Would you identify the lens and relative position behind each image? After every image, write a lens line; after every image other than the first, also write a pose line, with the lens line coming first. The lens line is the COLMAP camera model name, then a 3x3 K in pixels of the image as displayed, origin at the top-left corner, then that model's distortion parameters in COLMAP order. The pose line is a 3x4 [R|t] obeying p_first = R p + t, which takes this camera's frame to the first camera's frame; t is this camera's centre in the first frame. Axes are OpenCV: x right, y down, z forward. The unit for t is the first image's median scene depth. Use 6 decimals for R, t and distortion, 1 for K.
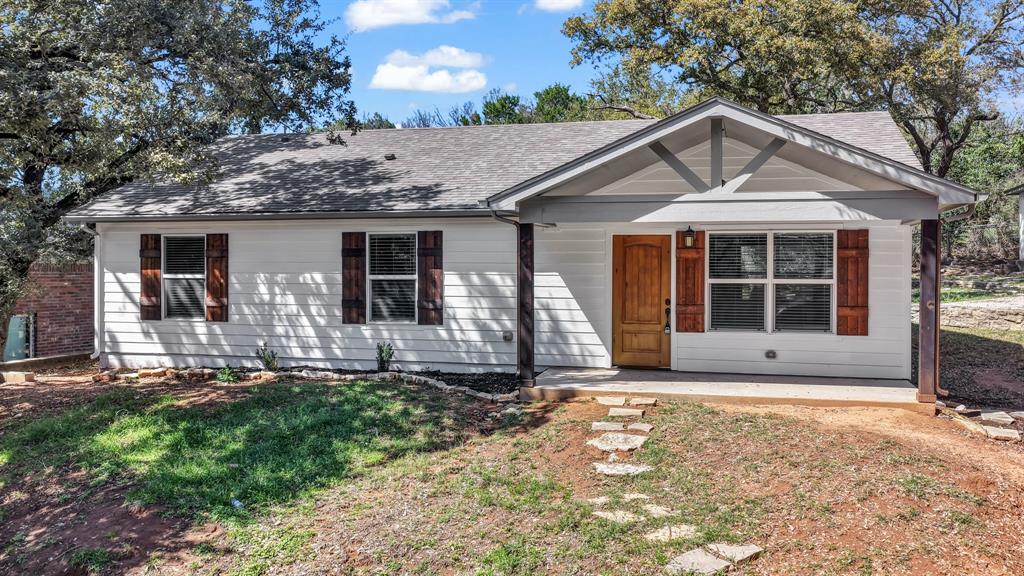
lens RADIAL K [[883.8, 0, 517.5], [0, 883.8, 281.2], [0, 0, 1]] dist [-0.014383, 0.050363]
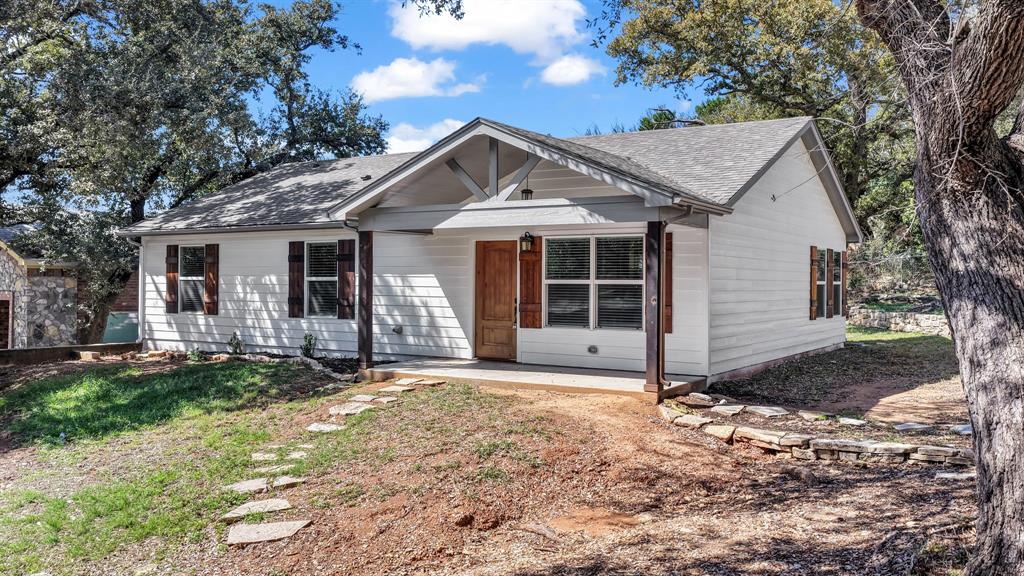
lens RADIAL K [[883.8, 0, 508.9], [0, 883.8, 285.9], [0, 0, 1]] dist [-0.014383, 0.050363]
pose [[0.951634, 0.006013, -0.307176, 0.494468], [-0.010766, 0.999847, -0.013780, 0.020017], [0.307046, 0.016420, 0.951553, -0.059980]]
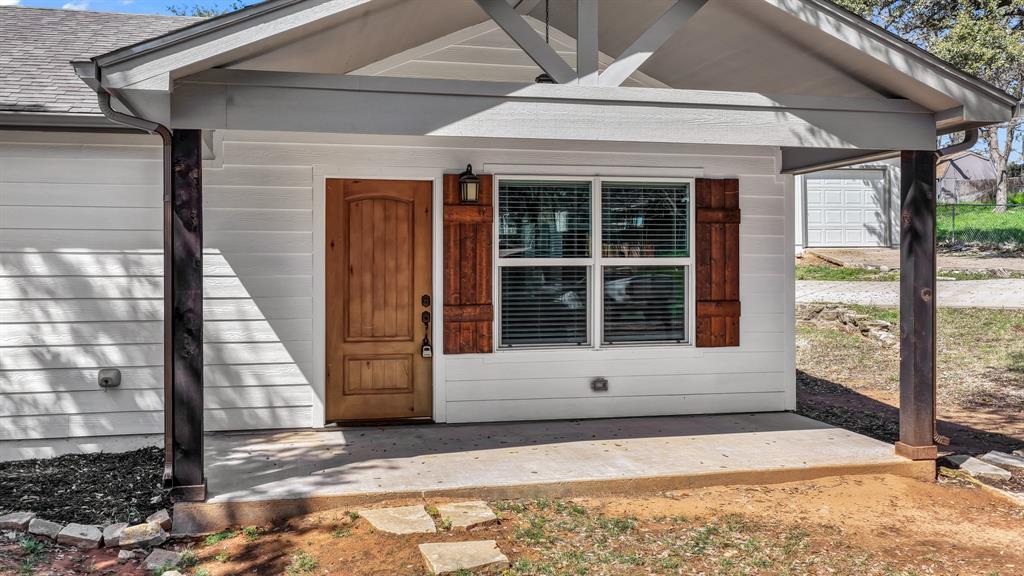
lens RADIAL K [[883.8, 0, 485.3], [0, 883.8, 259.4], [0, 0, 1]] dist [-0.014383, 0.050363]
pose [[0.886381, -0.003143, 0.462946, -0.055043], [0.013032, 0.999750, -0.018165, 0.007831], [-0.462773, 0.022135, 0.886200, 0.478076]]
